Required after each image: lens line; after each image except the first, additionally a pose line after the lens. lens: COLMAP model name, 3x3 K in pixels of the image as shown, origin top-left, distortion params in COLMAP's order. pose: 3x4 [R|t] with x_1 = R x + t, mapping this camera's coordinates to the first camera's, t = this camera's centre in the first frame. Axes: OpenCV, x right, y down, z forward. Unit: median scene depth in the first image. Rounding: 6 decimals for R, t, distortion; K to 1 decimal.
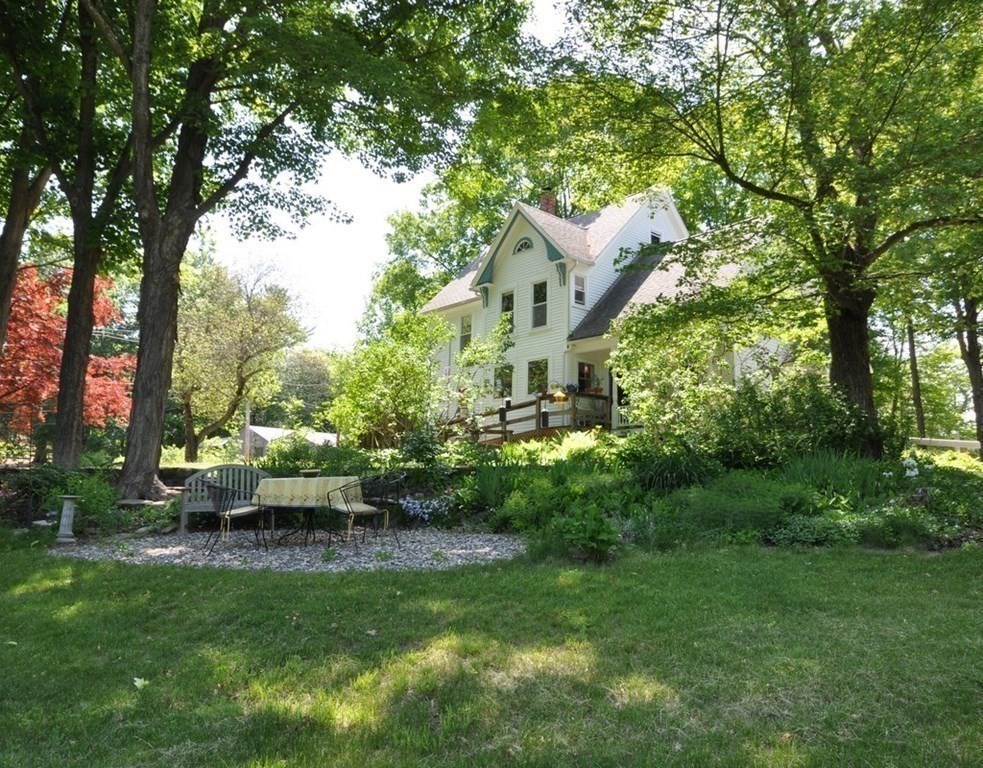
lens RADIAL K [[756.6, 0, 491.5], [0, 756.6, 384.0], [0, 0, 1]] dist [-0.003518, -0.000747]
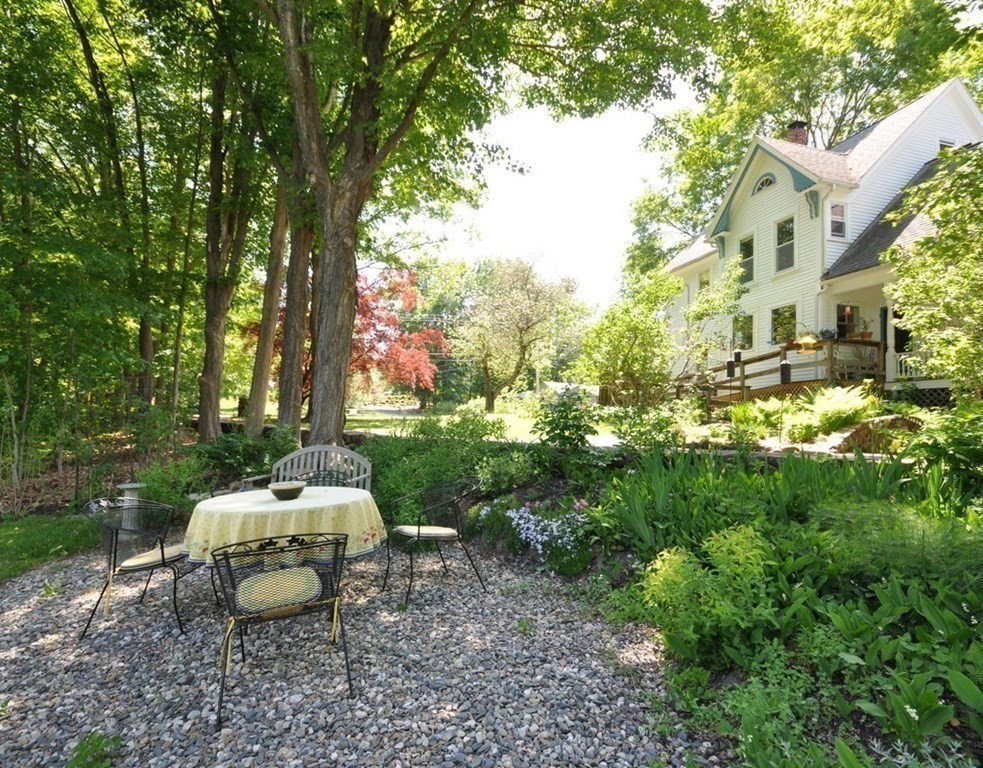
lens RADIAL K [[515.0, 0, 490.7], [0, 515.0, 392.2], [0, 0, 1]] dist [-0.005046, -0.001453]
pose [[0.887333, -0.014642, -0.460896, 0.034405], [0.052303, 0.996241, 0.069047, 0.010027], [0.458153, -0.085374, 0.884764, 0.304632]]
